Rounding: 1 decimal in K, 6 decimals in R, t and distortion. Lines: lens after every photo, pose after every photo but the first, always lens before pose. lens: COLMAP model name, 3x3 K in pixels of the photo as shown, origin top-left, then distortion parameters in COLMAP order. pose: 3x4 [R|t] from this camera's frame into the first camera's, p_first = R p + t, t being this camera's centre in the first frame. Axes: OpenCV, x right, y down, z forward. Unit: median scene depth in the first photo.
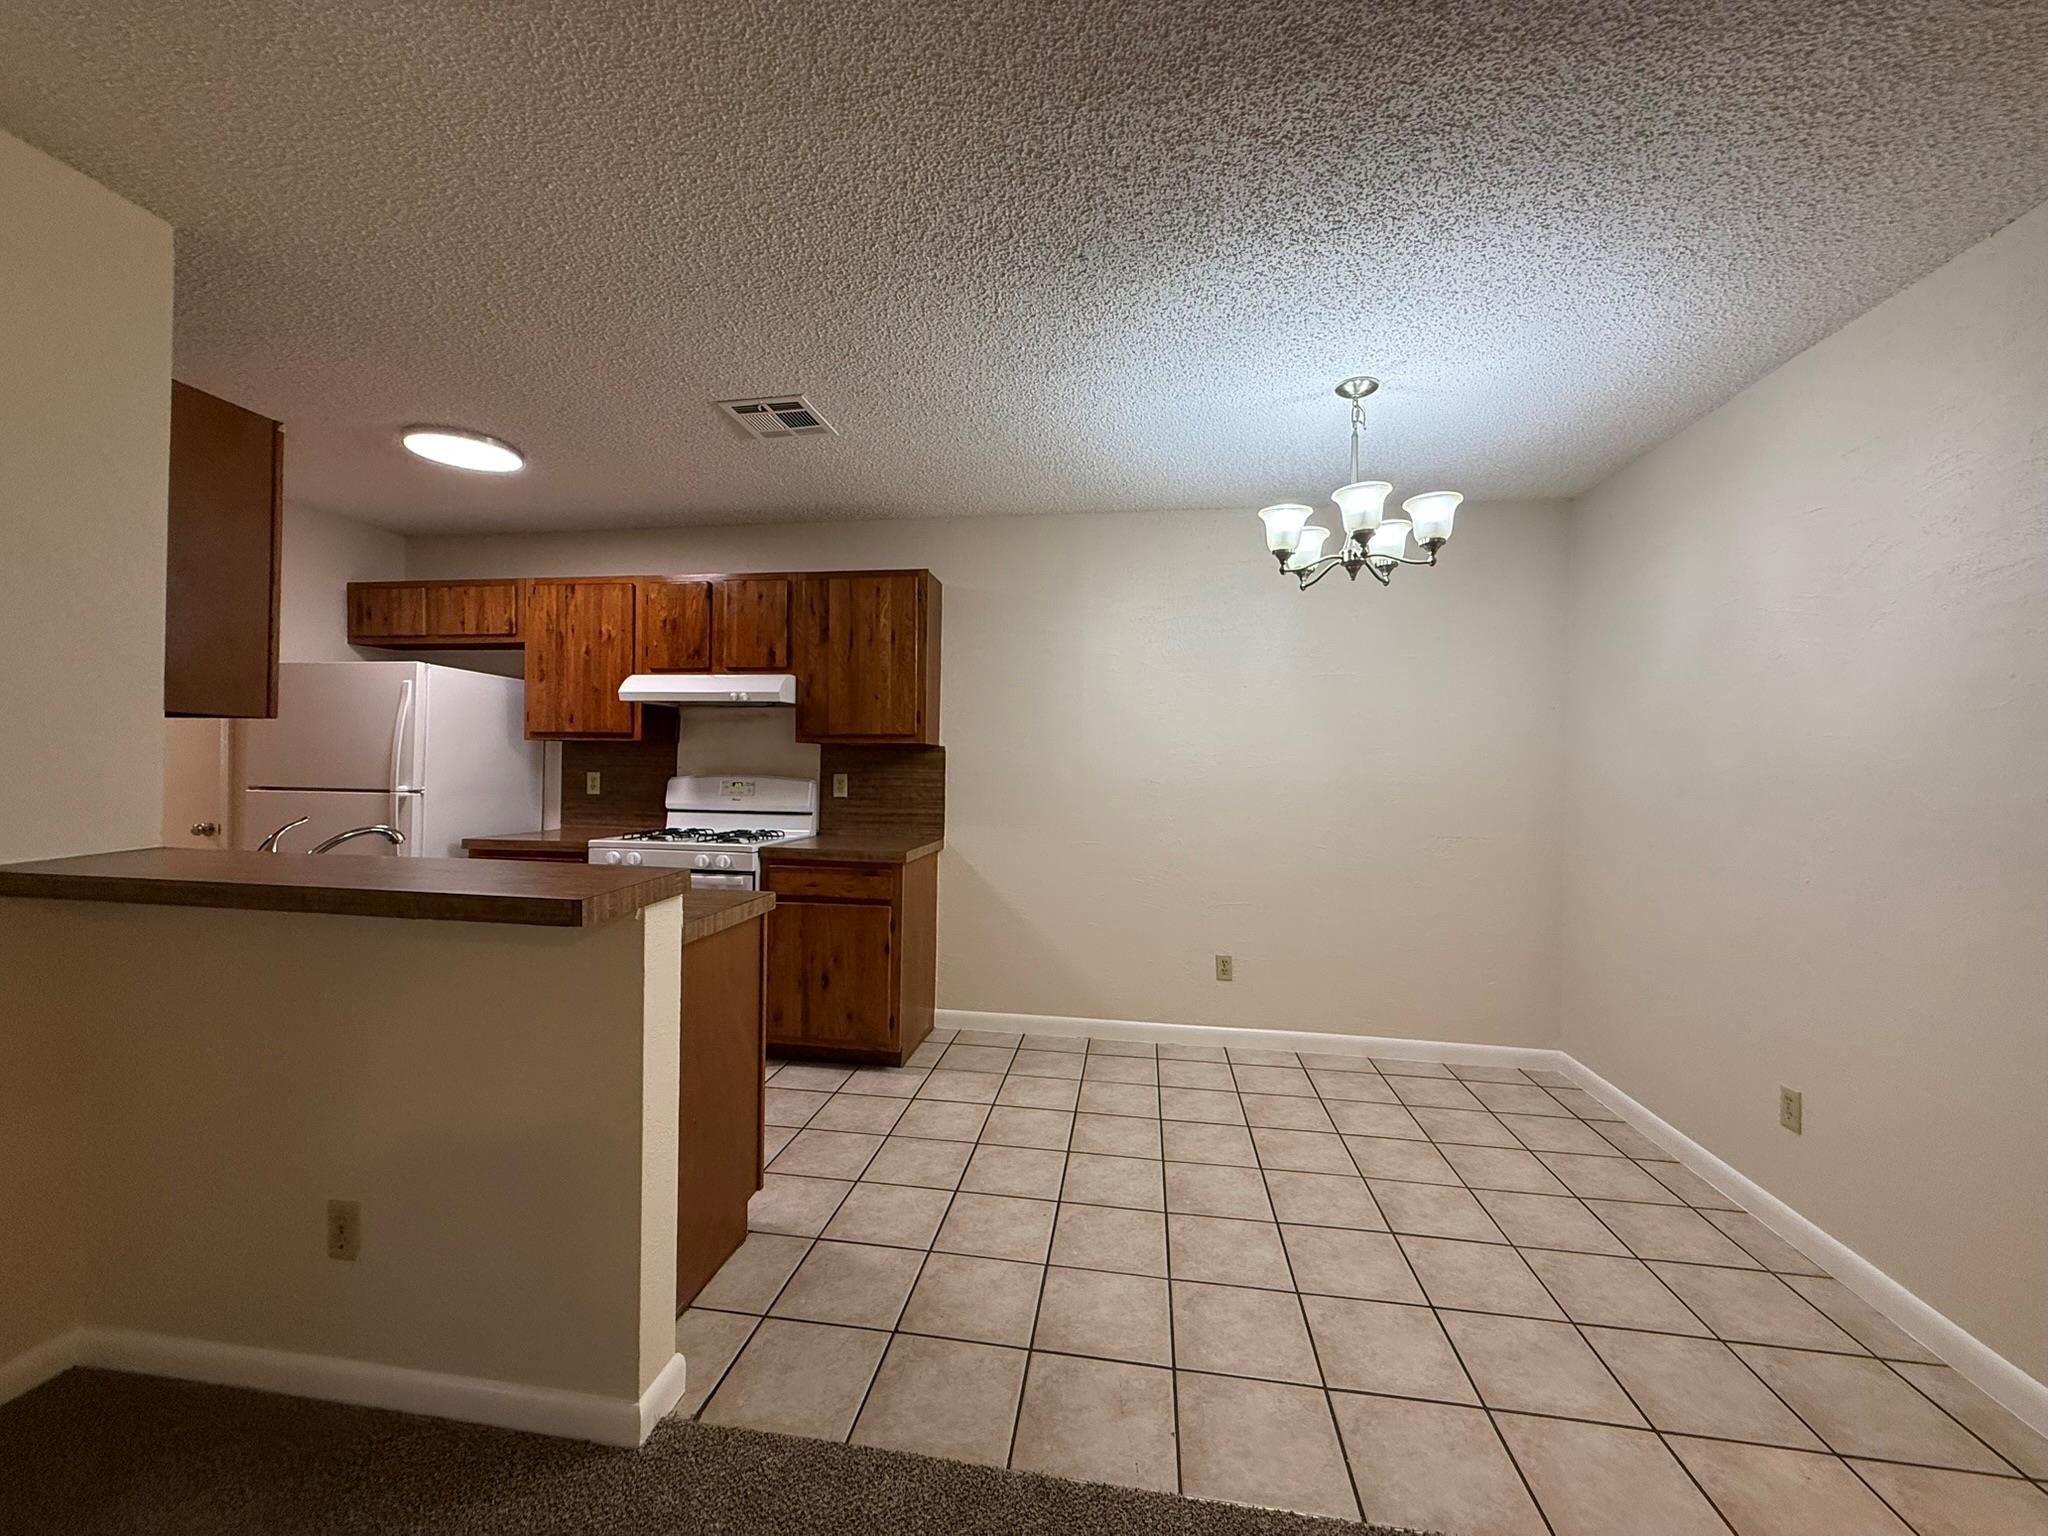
lens RADIAL K [[814.6, 0, 1017.0], [0, 814.6, 764.9], [0, 0, 1]] dist [0.000105, 0.000288]
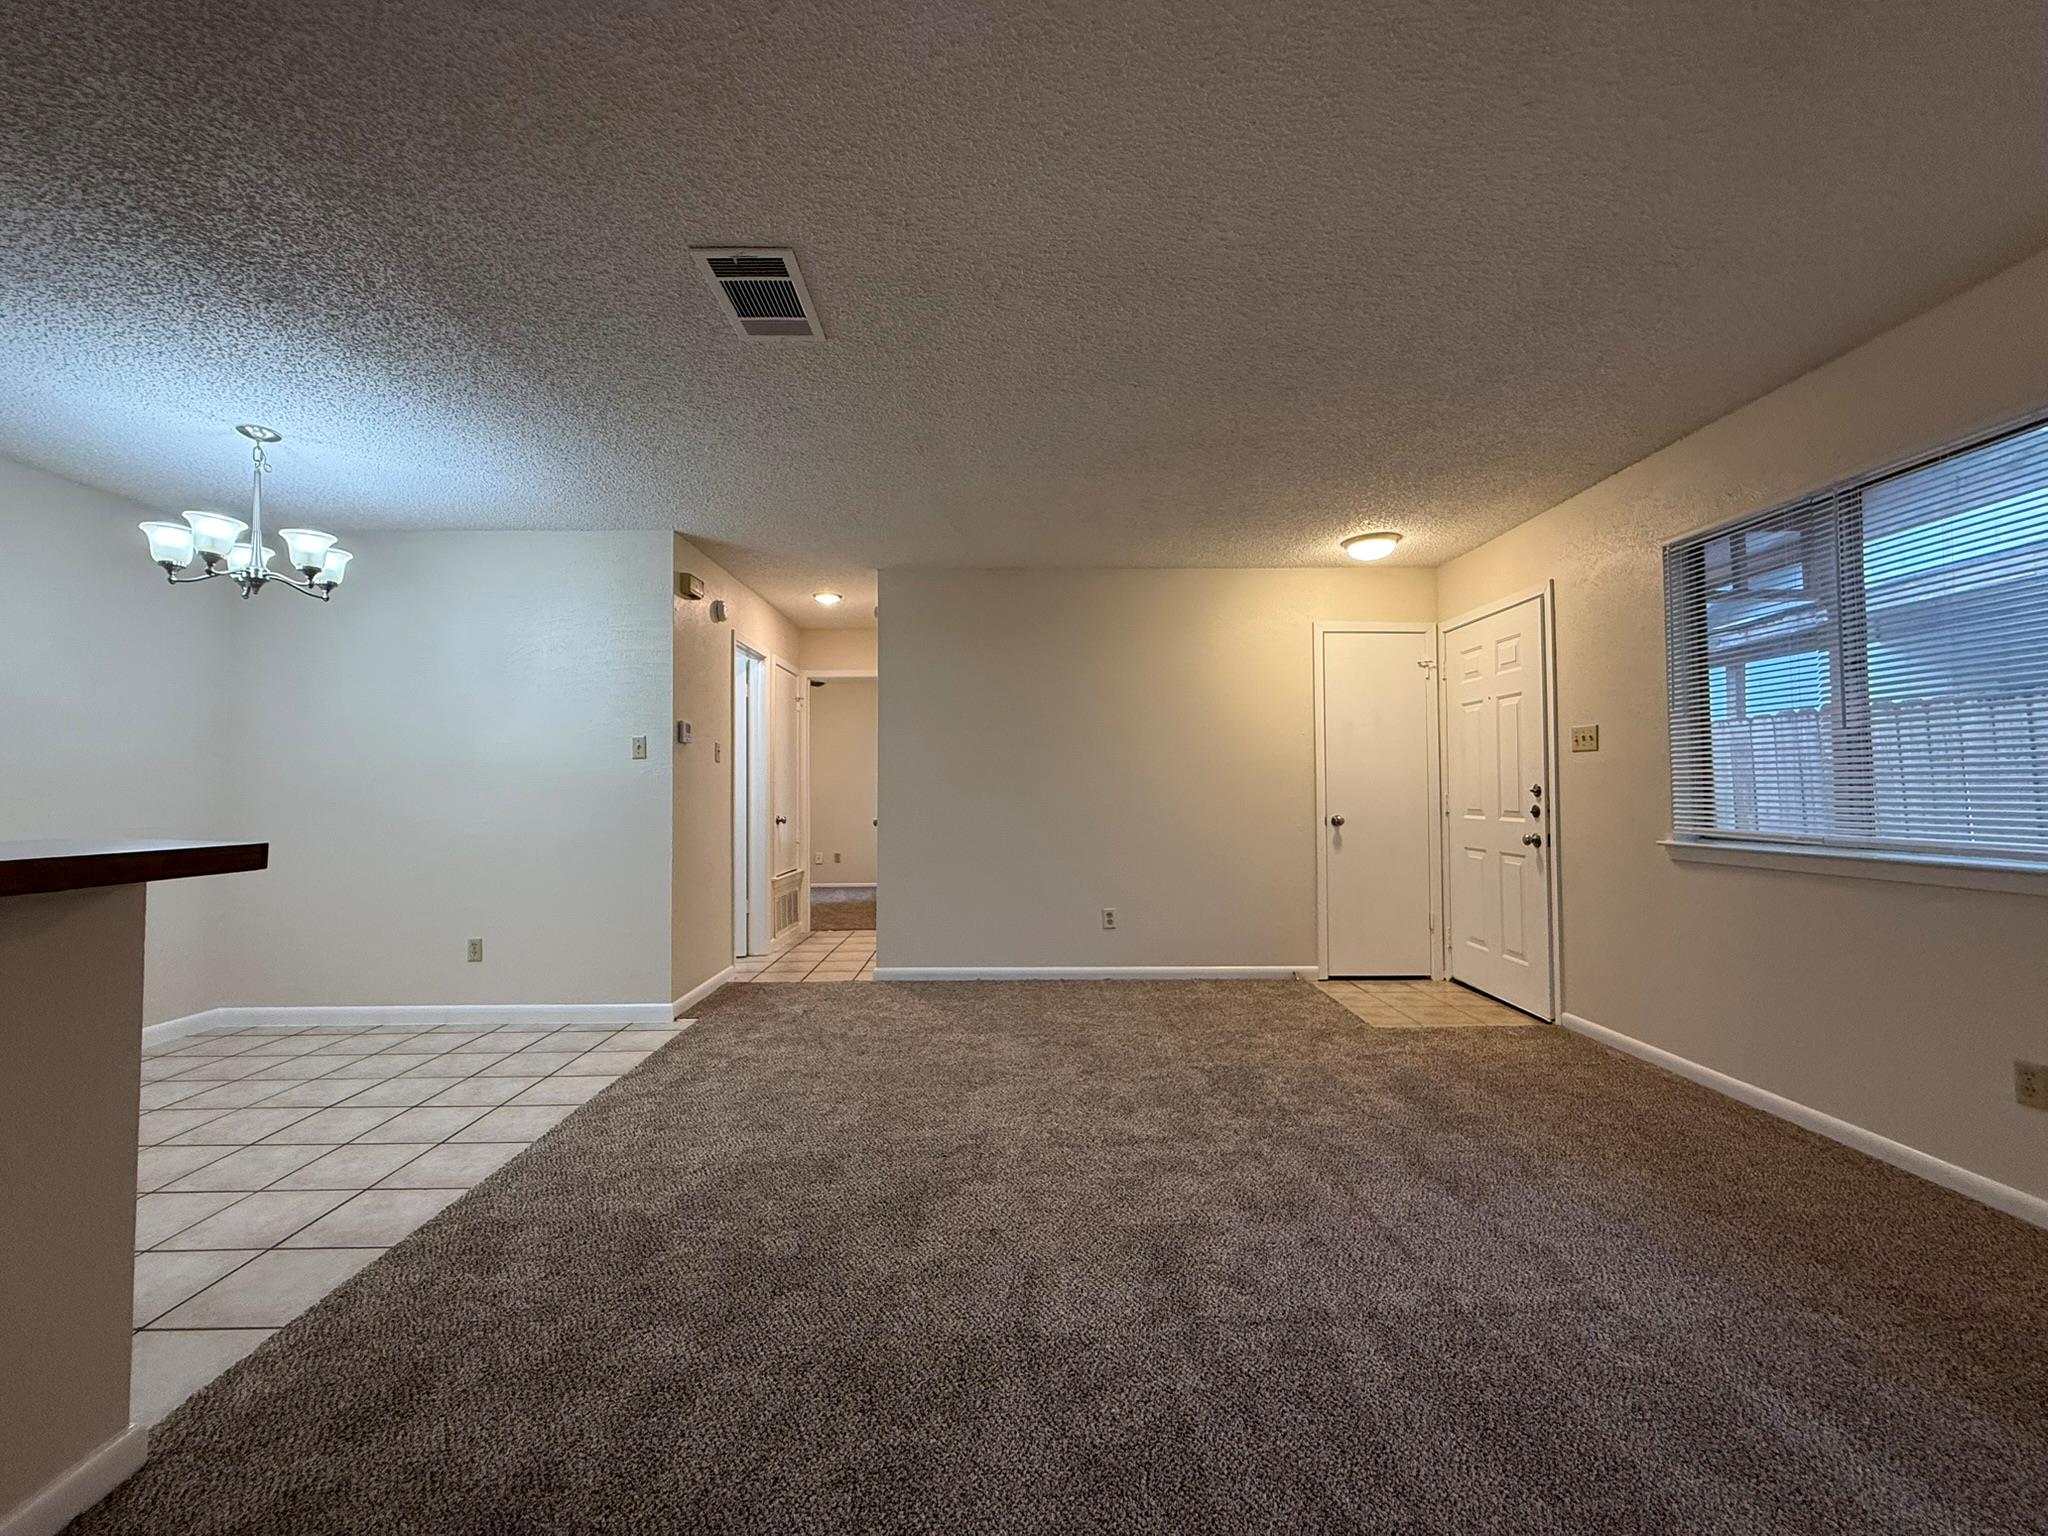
lens RADIAL K [[814.6, 0, 1014.6], [0, 814.6, 764.2], [0, 0, 1]] dist [0.000105, 0.000288]
pose [[-0.162877, 0.015946, 0.986518, -0.626069], [0.007410, 0.999861, -0.014939, 0.030905], [-0.986619, 0.004877, -0.162972, 0.075414]]
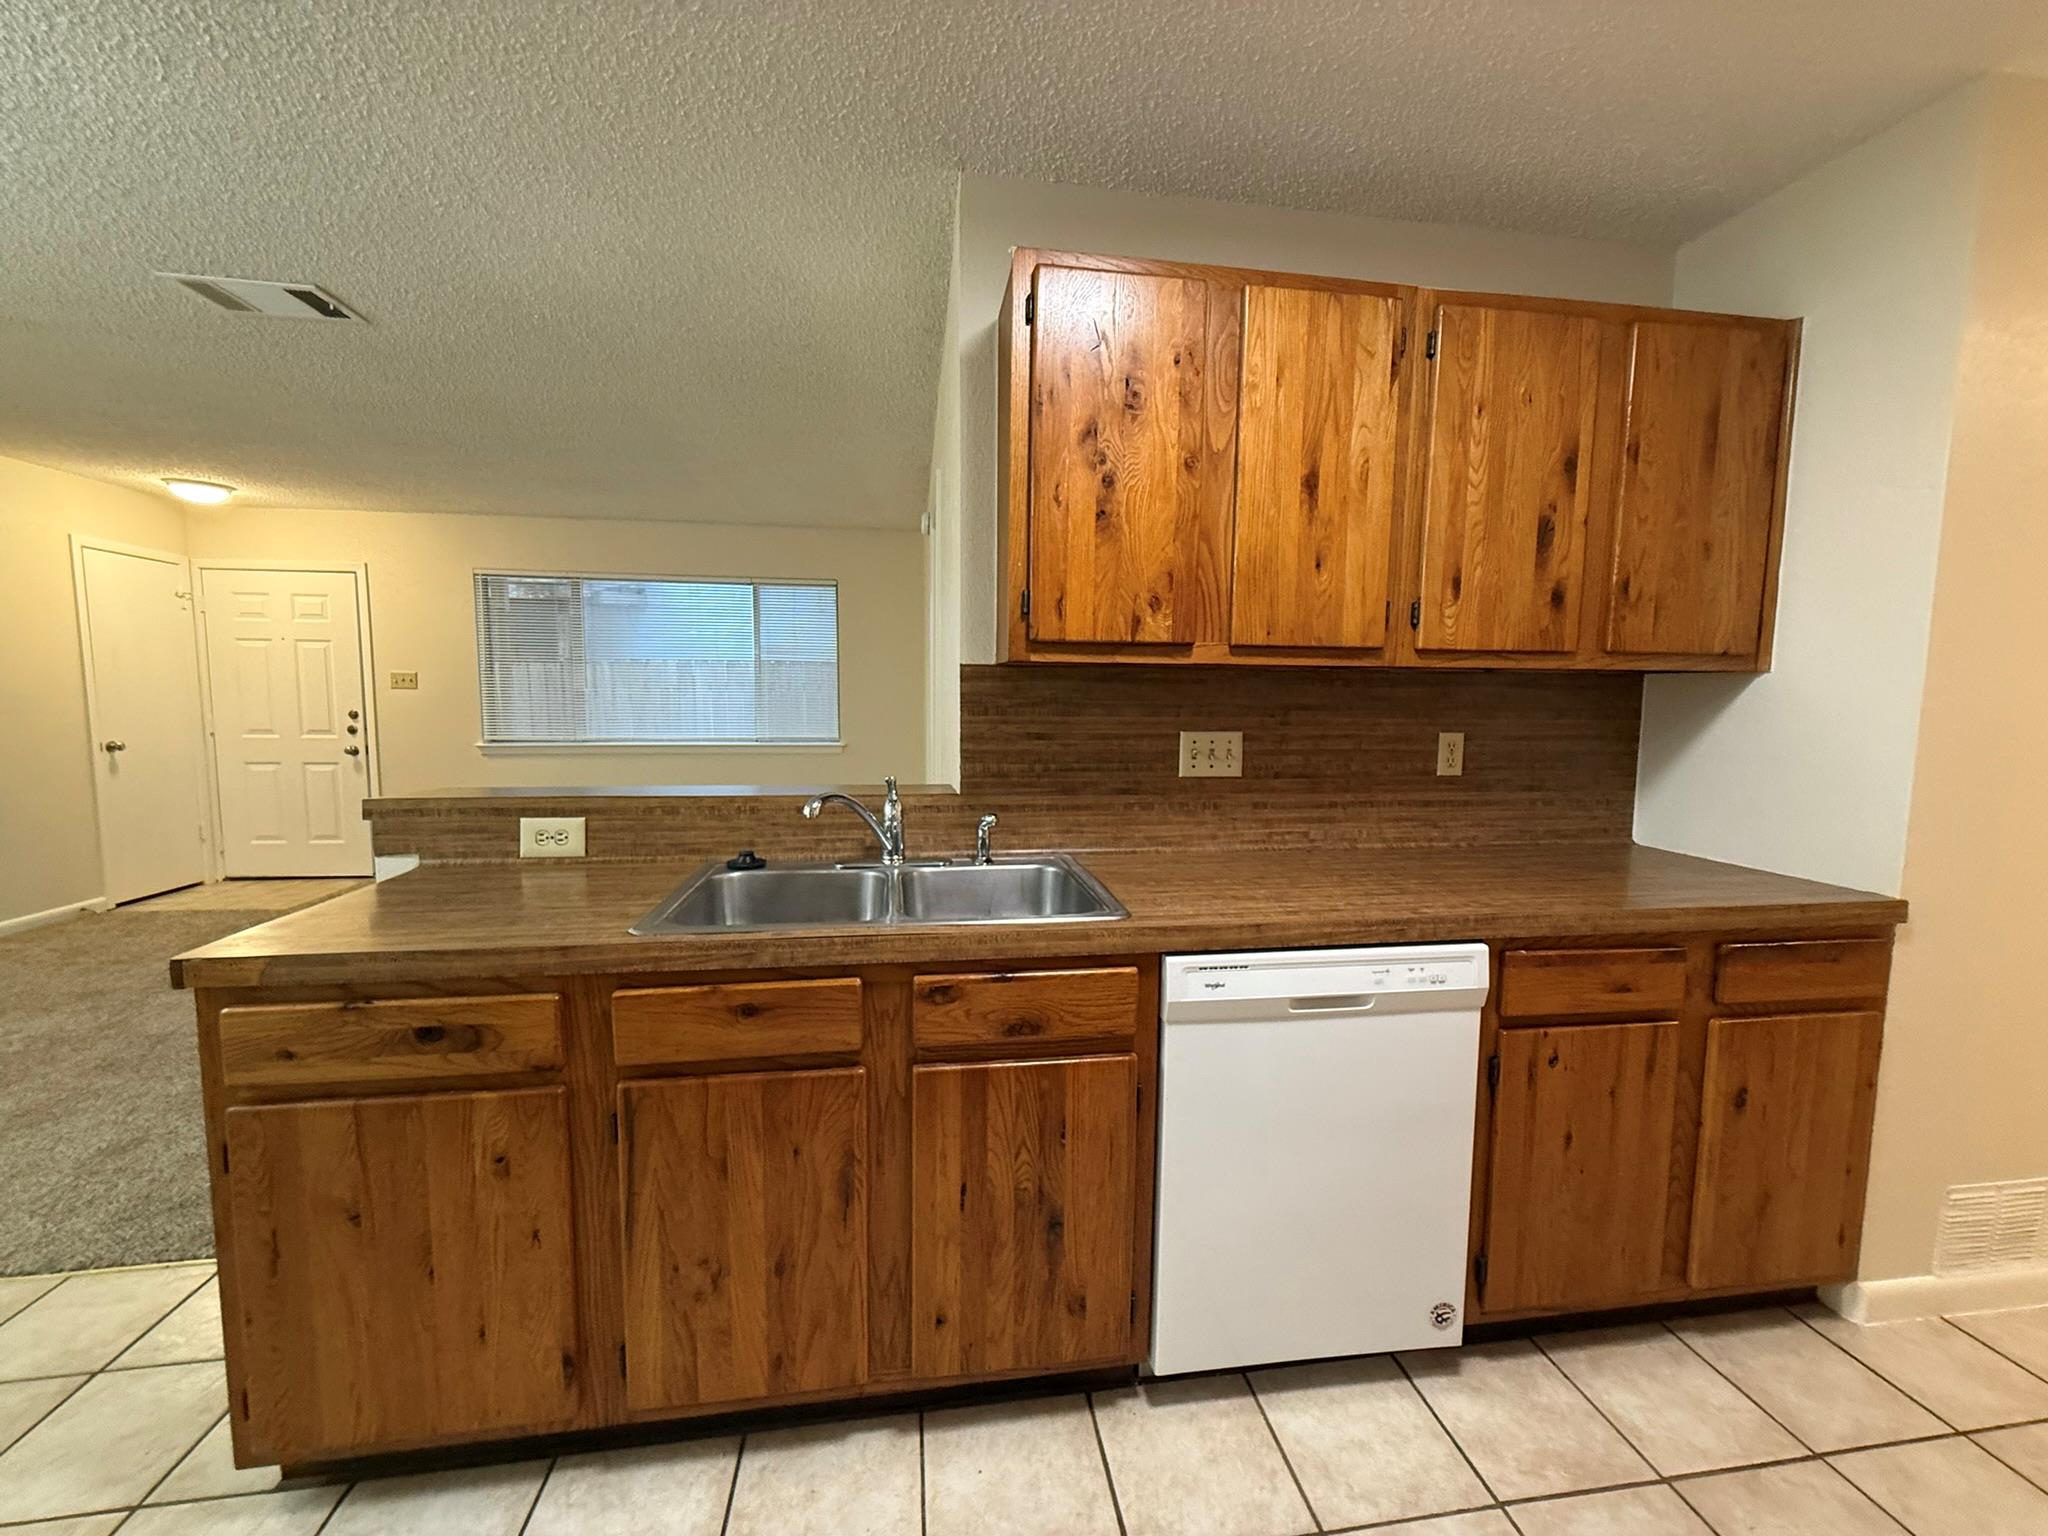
lens RADIAL K [[814.6, 0, 1032.3], [0, 814.6, 772.8], [0, 0, 1]] dist [0.000105, 0.000288]
pose [[-0.953395, 0.002722, -0.301713, -0.407861], [-0.027423, 0.995039, 0.095632, -0.015607], [0.300477, 0.099449, -0.948590, 1.014341]]
